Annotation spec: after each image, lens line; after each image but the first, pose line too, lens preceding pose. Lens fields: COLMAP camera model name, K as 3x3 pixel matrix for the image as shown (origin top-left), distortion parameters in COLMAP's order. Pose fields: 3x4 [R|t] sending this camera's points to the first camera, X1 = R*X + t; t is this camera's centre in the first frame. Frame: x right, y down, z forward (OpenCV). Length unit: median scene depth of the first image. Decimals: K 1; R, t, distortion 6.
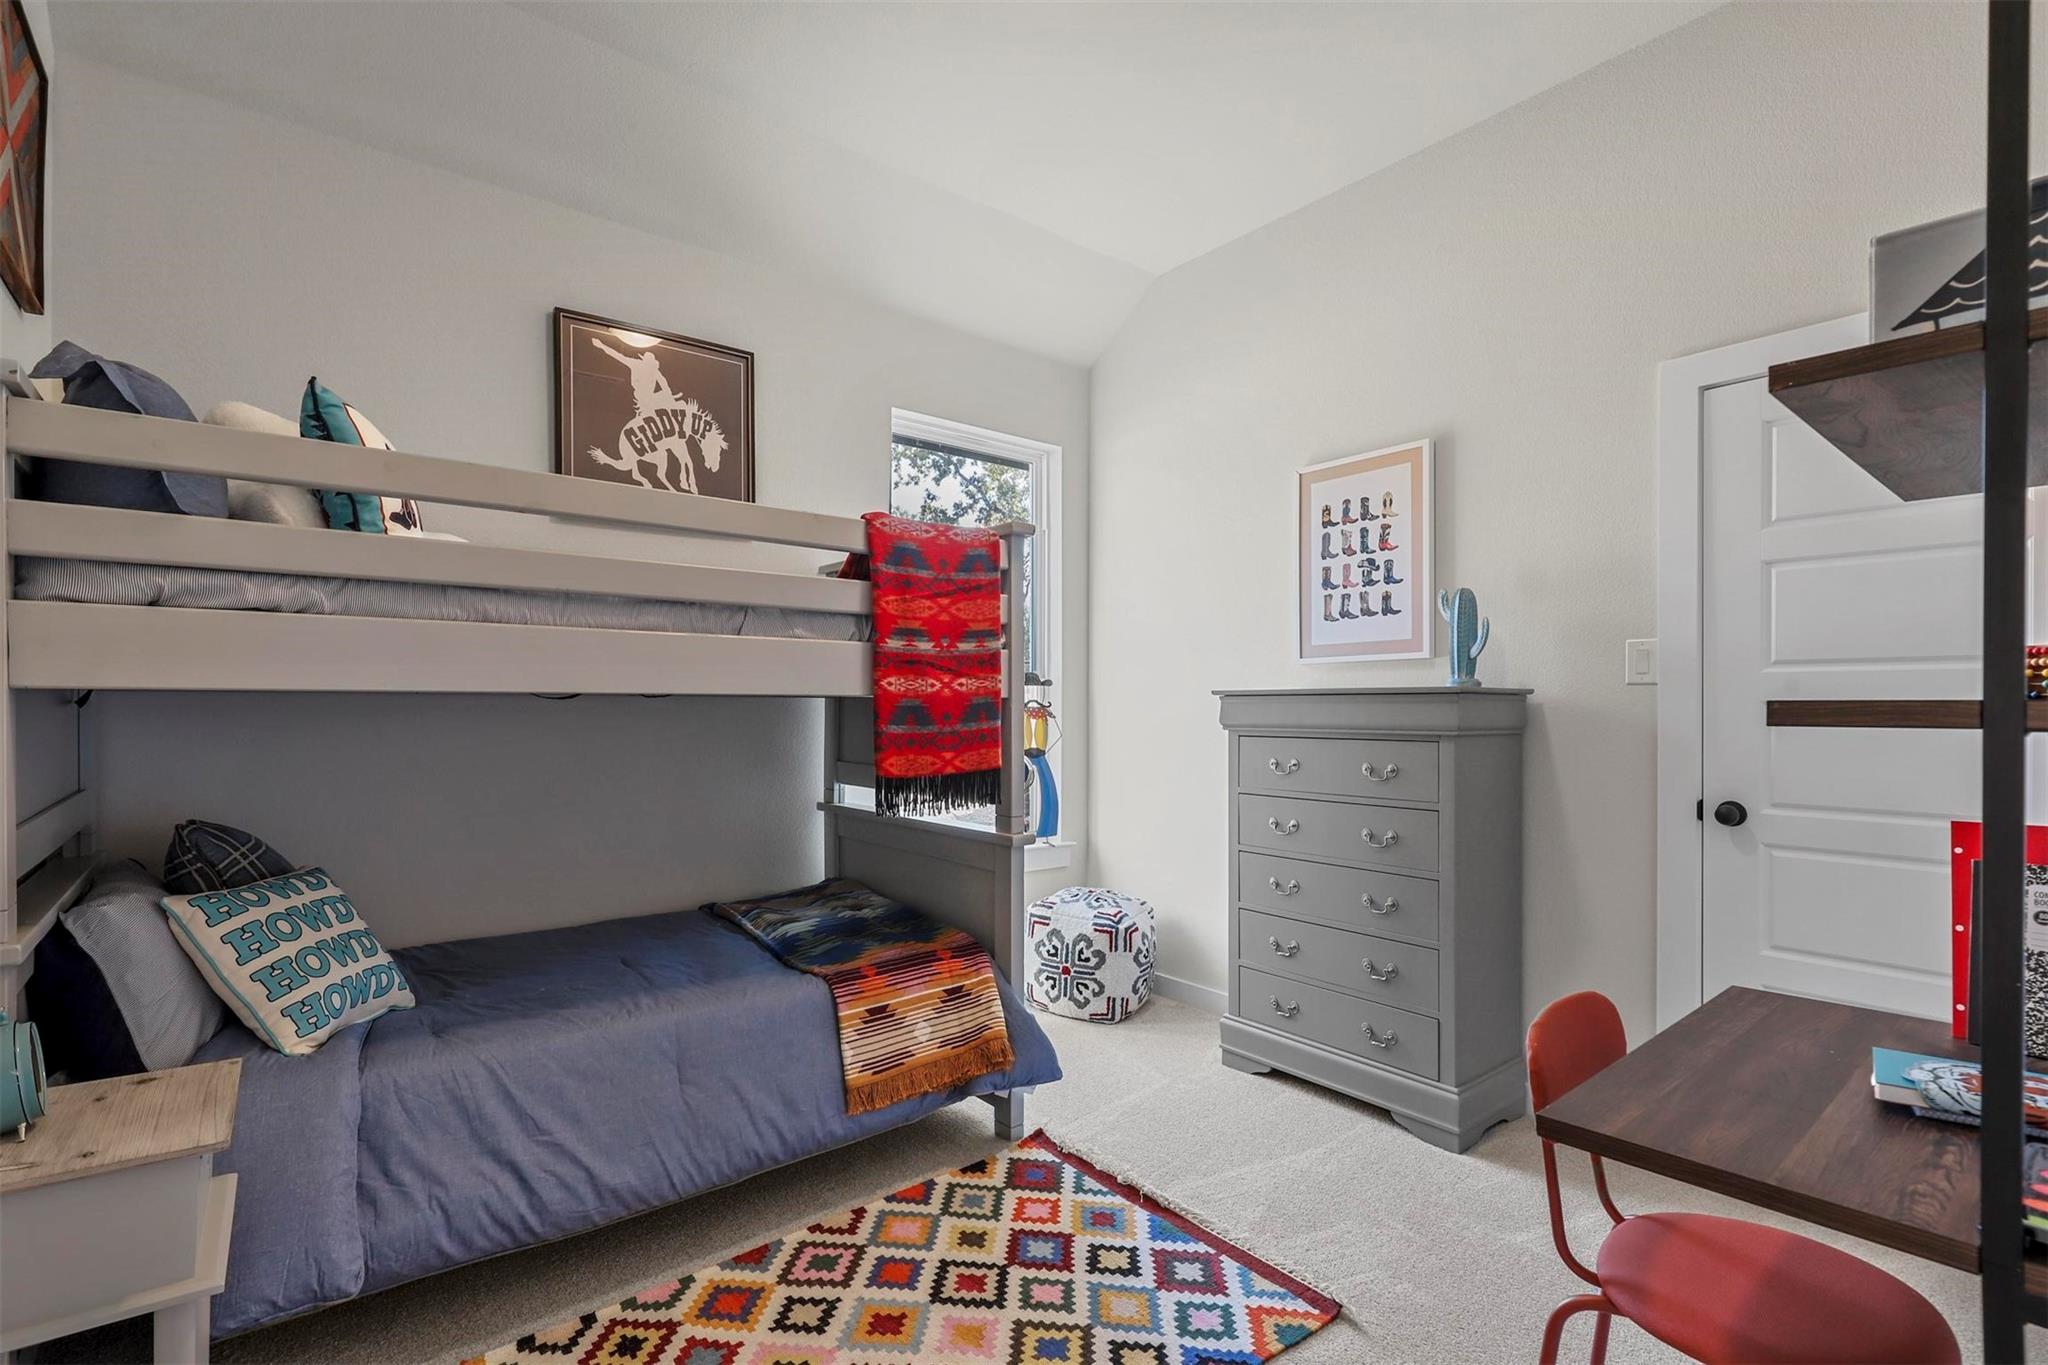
lens RADIAL K [[933.2, 0, 1024.6], [0, 933.2, 693.0], [0, 0, 1]] dist [-0.000784, 0.000005]
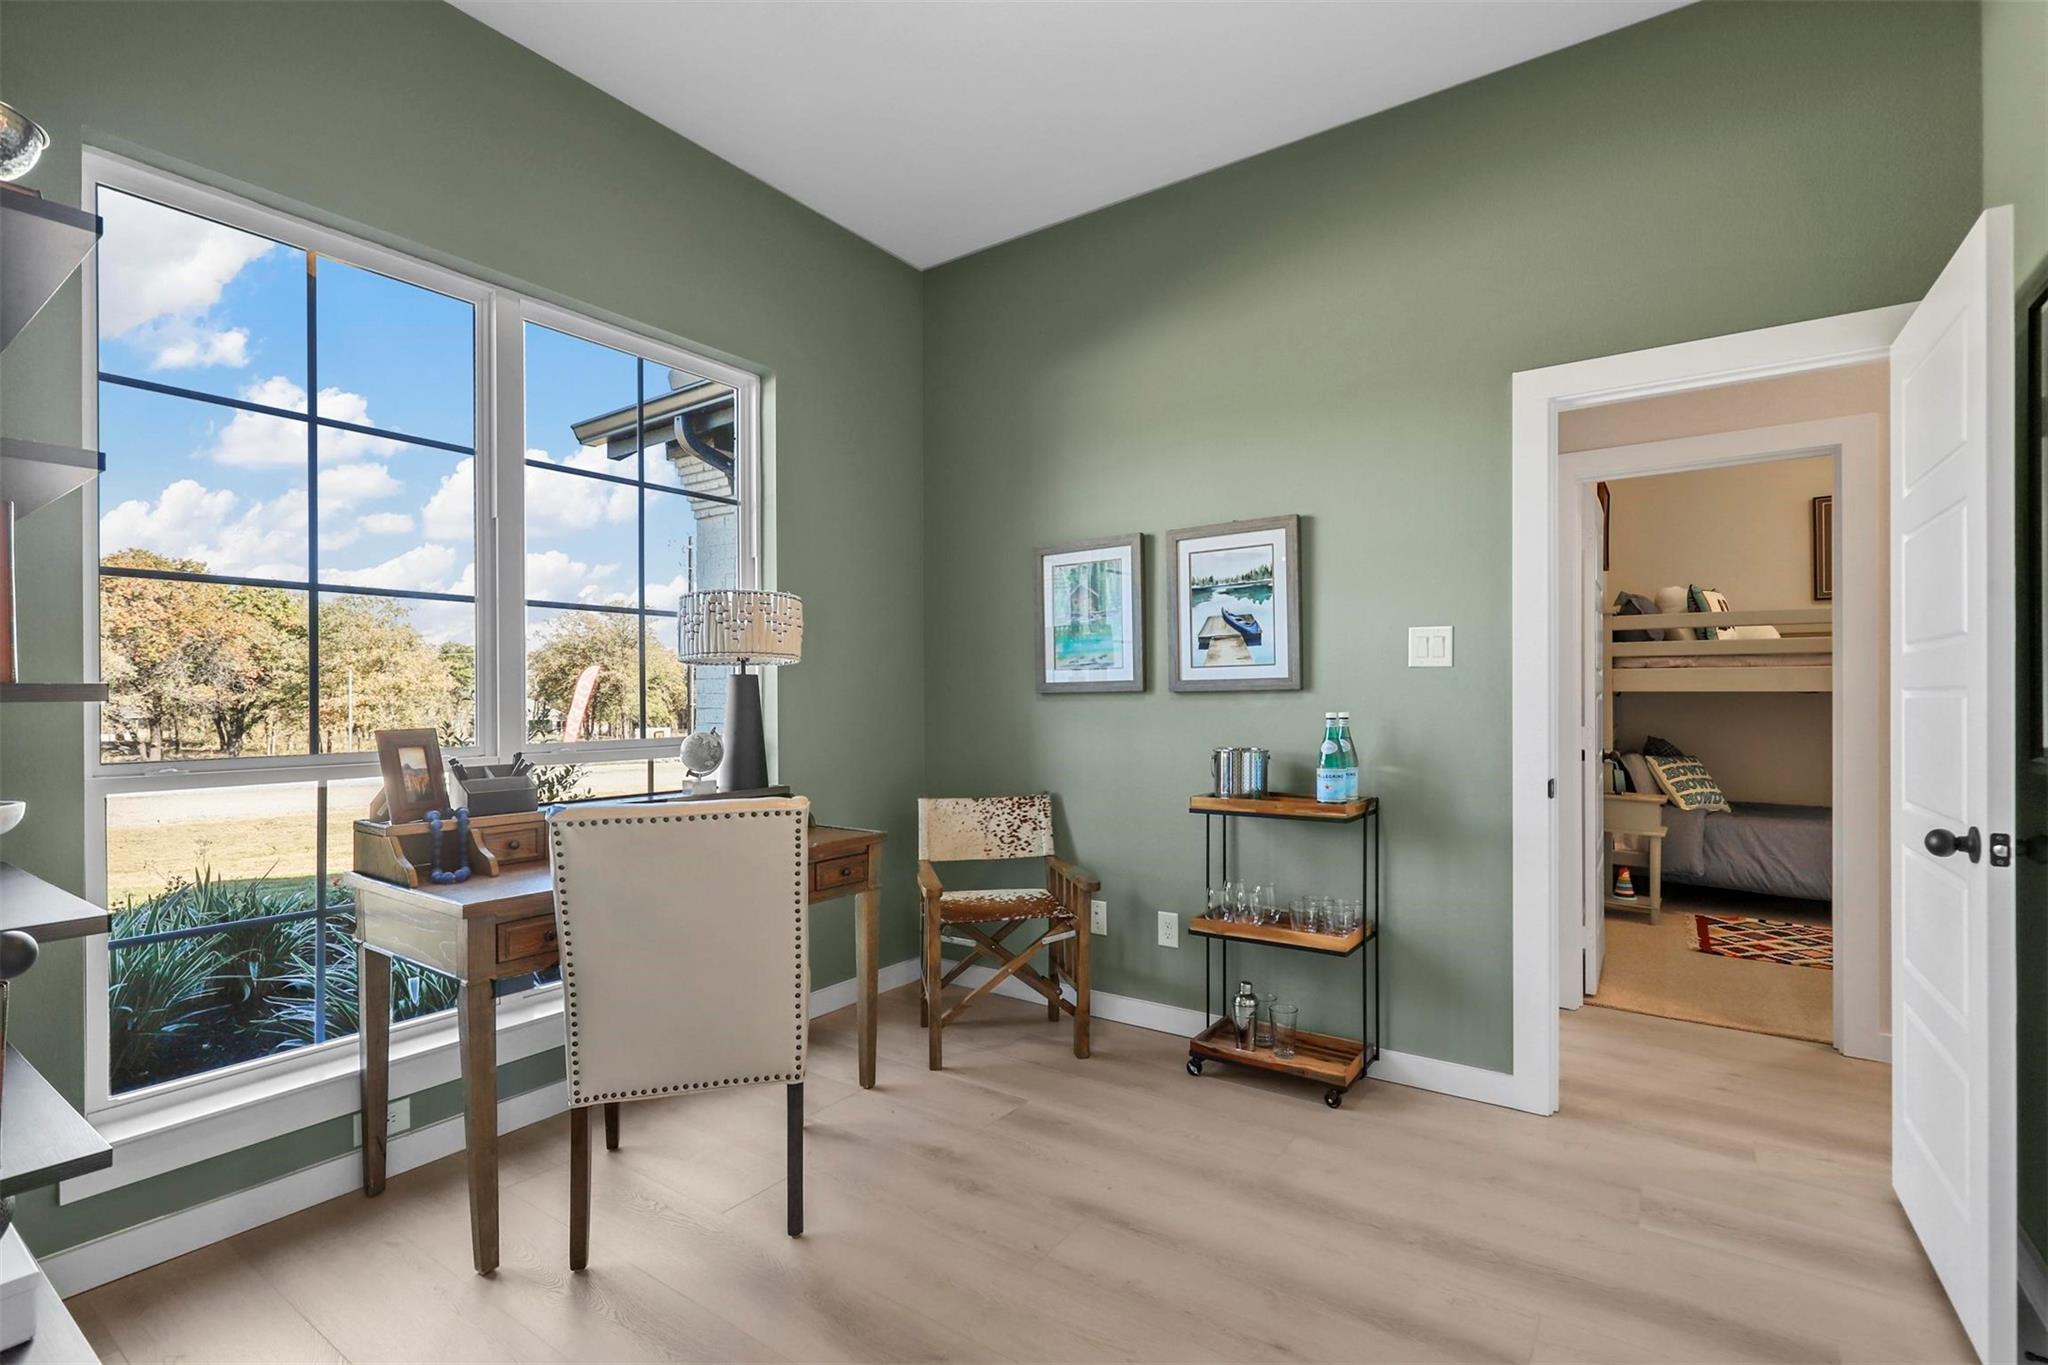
lens RADIAL K [[933.2, 0, 1024.6], [0, 933.2, 693.0], [0, 0, 1]] dist [-0.000784, 0.000005]
pose [[0.268488, 0.001942, -0.963281, 1.550423], [0.004147, 0.999986, 0.003172, -0.015549], [0.963274, -0.004846, 0.268476, -1.866244]]
